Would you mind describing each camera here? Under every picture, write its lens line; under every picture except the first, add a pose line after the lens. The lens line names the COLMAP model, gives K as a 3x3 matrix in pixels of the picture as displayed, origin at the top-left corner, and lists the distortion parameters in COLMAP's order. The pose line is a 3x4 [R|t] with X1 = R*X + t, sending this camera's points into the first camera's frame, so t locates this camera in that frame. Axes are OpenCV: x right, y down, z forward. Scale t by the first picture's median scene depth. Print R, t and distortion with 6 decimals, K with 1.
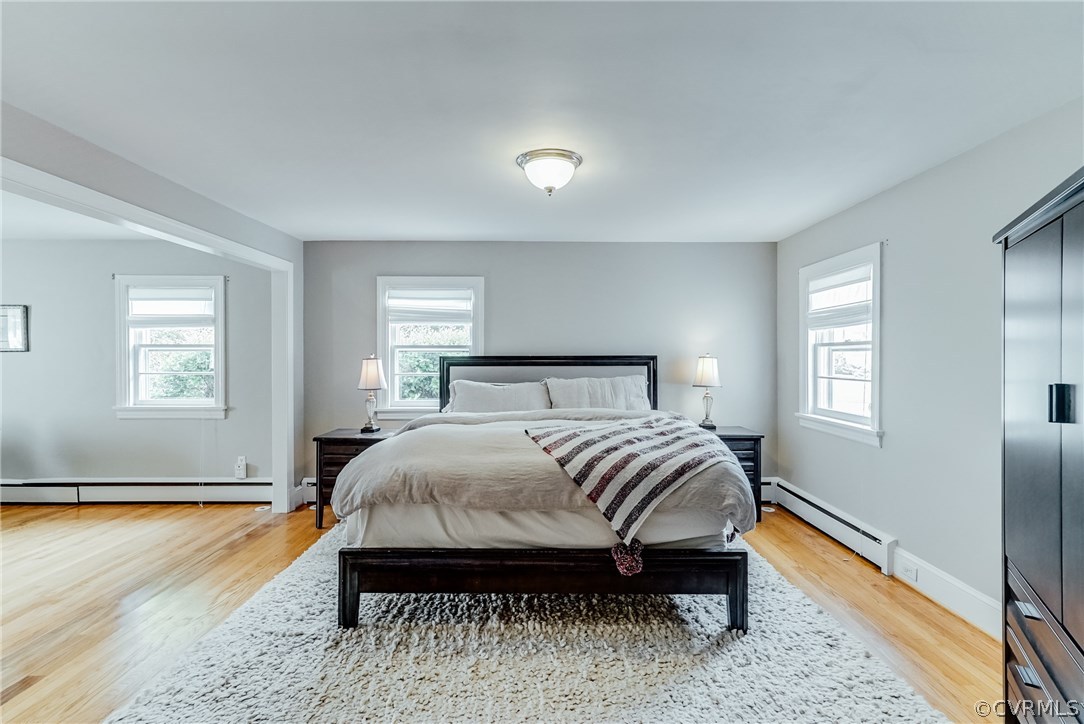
lens RADIAL K [[492.7, 0, 540.2], [0, 492.7, 359.6], [0, 0, 1]] dist [0.001581, 0.000847]
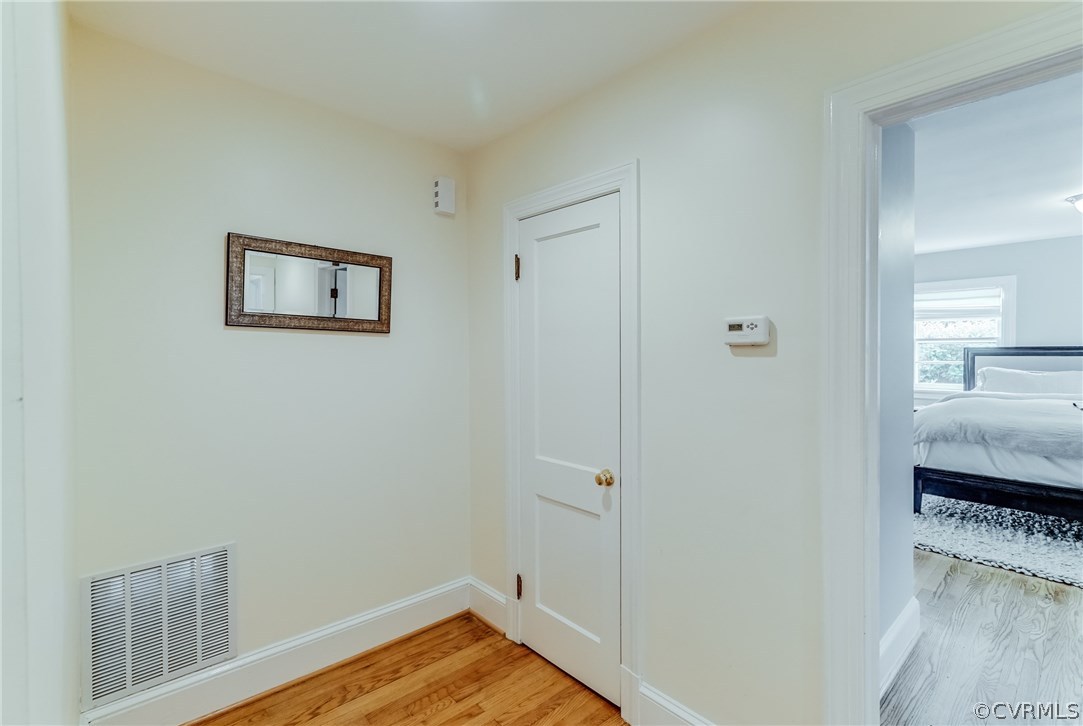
lens RADIAL K [[492.2, 0, 539.7], [0, 492.2, 360.6], [0, 0, 1]] dist [0.001581, 0.000847]
pose [[0.664345, 0.007914, -0.747385, 0.004696], [0.007095, 0.999832, 0.016894, -0.002234], [0.747393, -0.016526, 0.664177, -0.615341]]
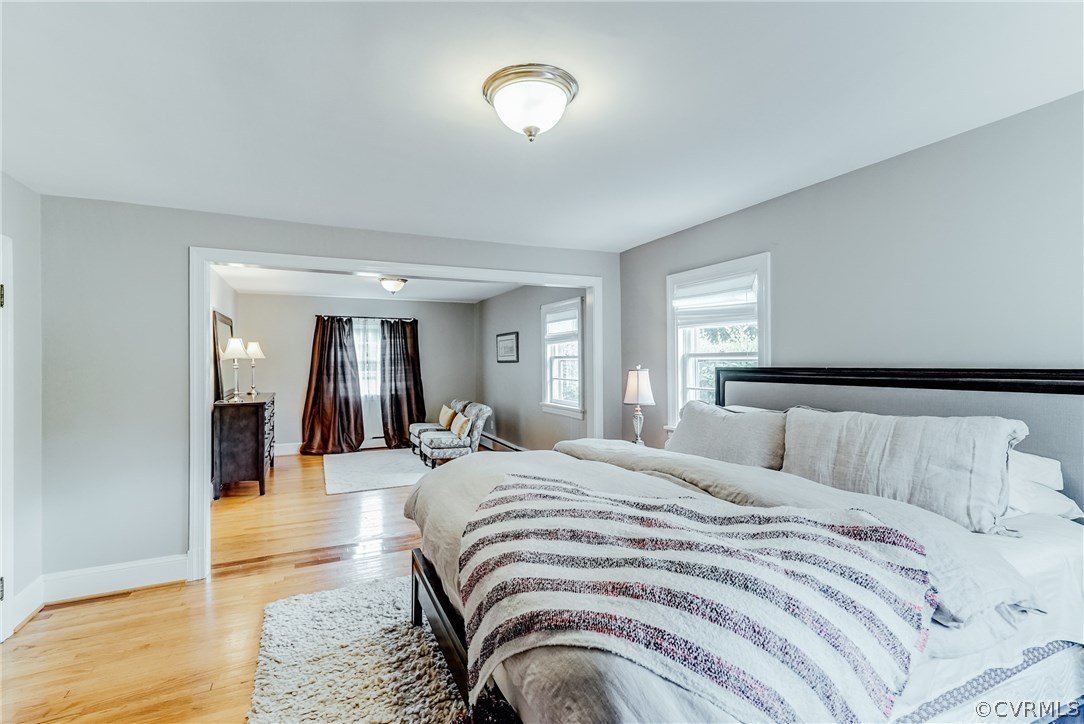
lens RADIAL K [[496.7, 0, 542.0], [0, 496.7, 362.0], [0, 0, 1]] dist [0.004775, 0.000326]
pose [[0.423297, -0.002209, -0.905988, 0.428641], [-0.001962, 0.999992, -0.003355, -0.013442], [0.905989, 0.003198, 0.423289, 0.478568]]
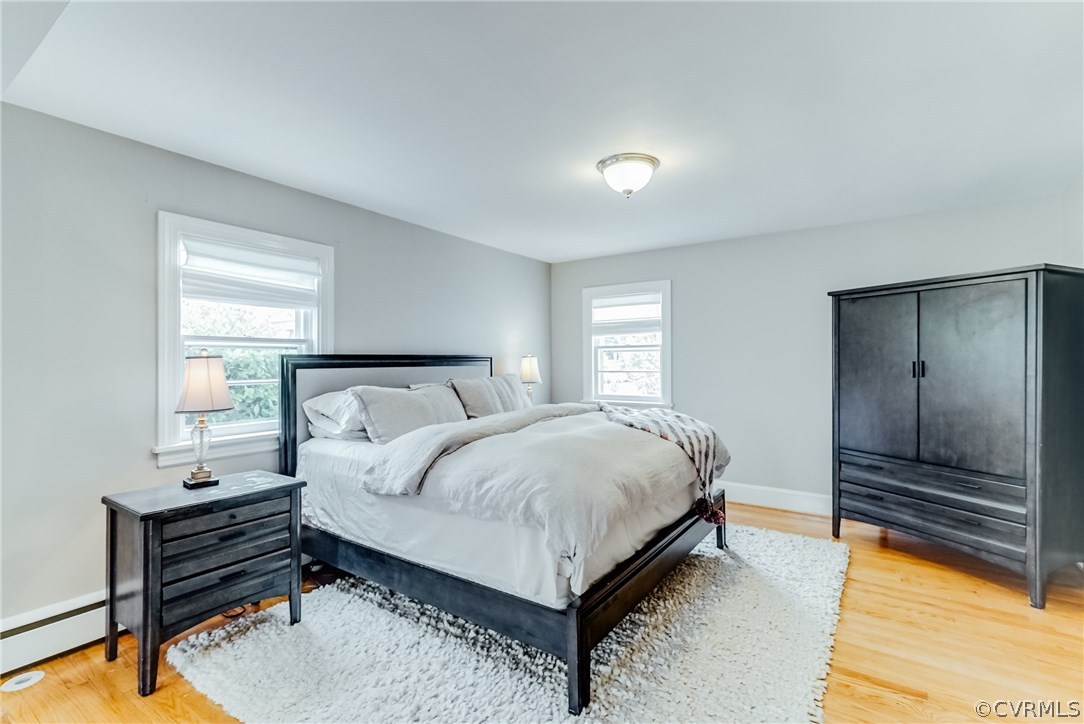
lens RADIAL K [[496.7, 0, 542.0], [0, 496.7, 362.0], [0, 0, 1]] dist [0.004775, 0.000326]
pose [[0.564991, -0.006168, 0.825074, -0.630308], [0.010548, 0.999944, 0.000252, 0.008424], [-0.825030, 0.008560, 0.565025, 0.364596]]
